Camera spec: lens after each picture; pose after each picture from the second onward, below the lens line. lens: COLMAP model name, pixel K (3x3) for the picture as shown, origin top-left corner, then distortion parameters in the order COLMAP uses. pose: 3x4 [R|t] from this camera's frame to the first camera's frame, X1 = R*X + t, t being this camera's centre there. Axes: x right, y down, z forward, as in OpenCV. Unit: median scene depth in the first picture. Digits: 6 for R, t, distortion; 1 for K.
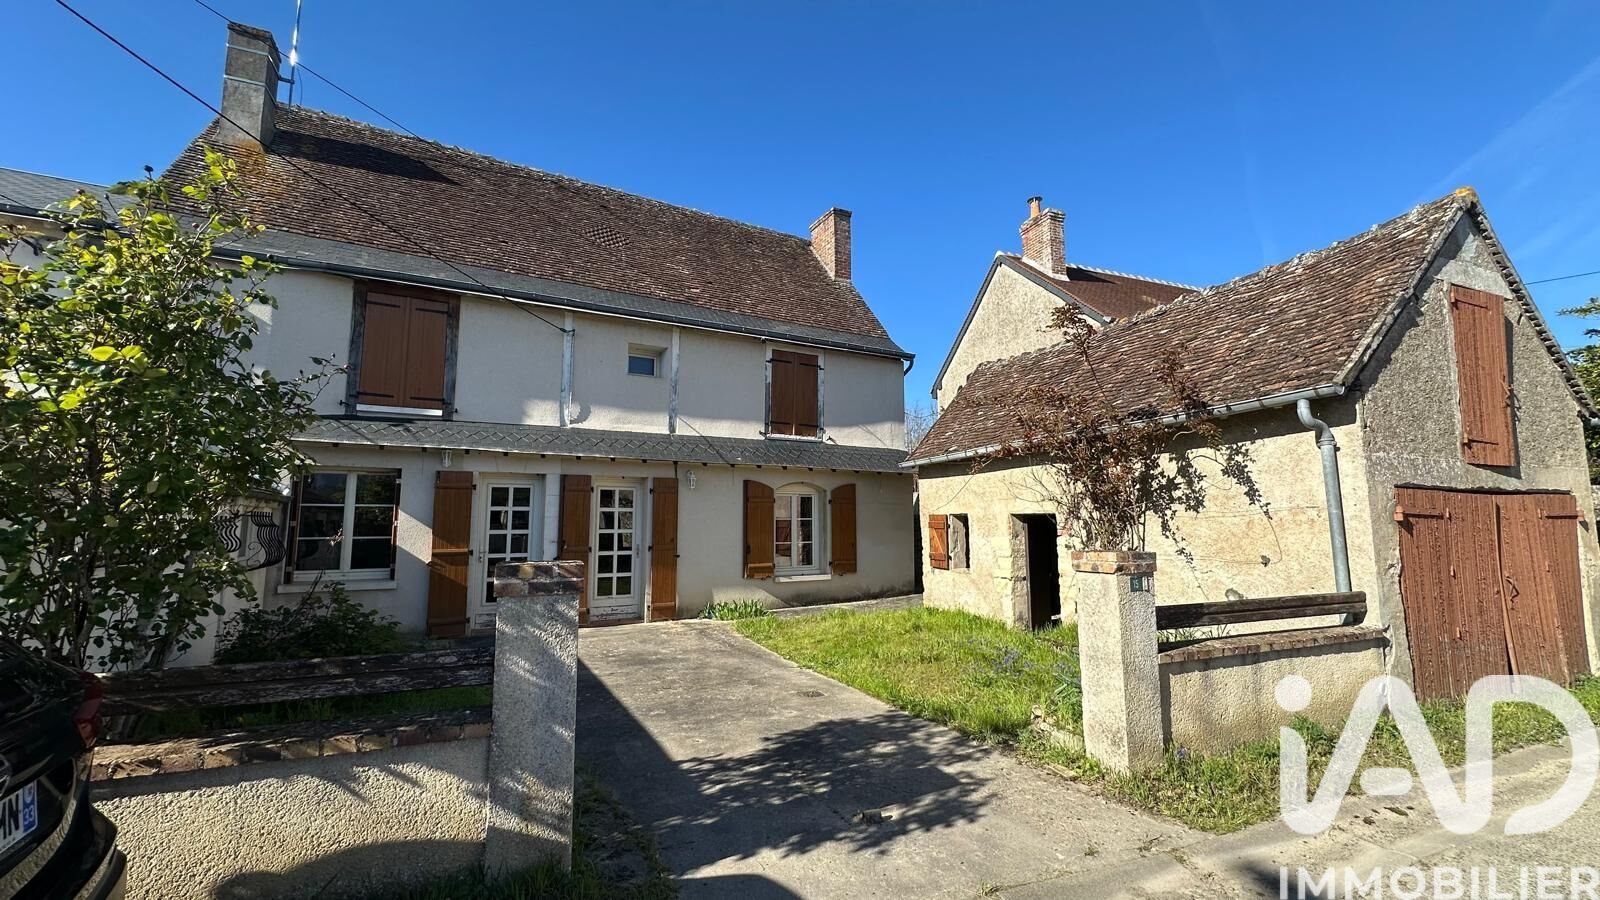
lens RADIAL K [[644.6, 0, 800.2], [0, 644.6, 447.5], [0, 0, 1]] dist [-0.003425, 0.000546]
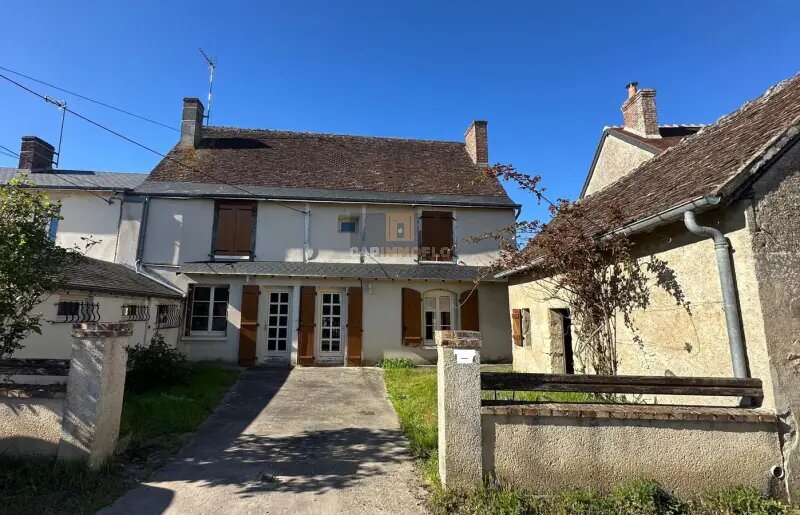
lens RADIAL K [[375.5, 0, 399.3], [0, 375.5, 258.2], [0, 0, 1]] dist [-0.008707, 0.001410]
pose [[0.904790, -0.047552, -0.423194, 0.386279], [0.032122, 0.998536, -0.043523, 0.016420], [0.424644, 0.025785, 0.904993, 0.098167]]
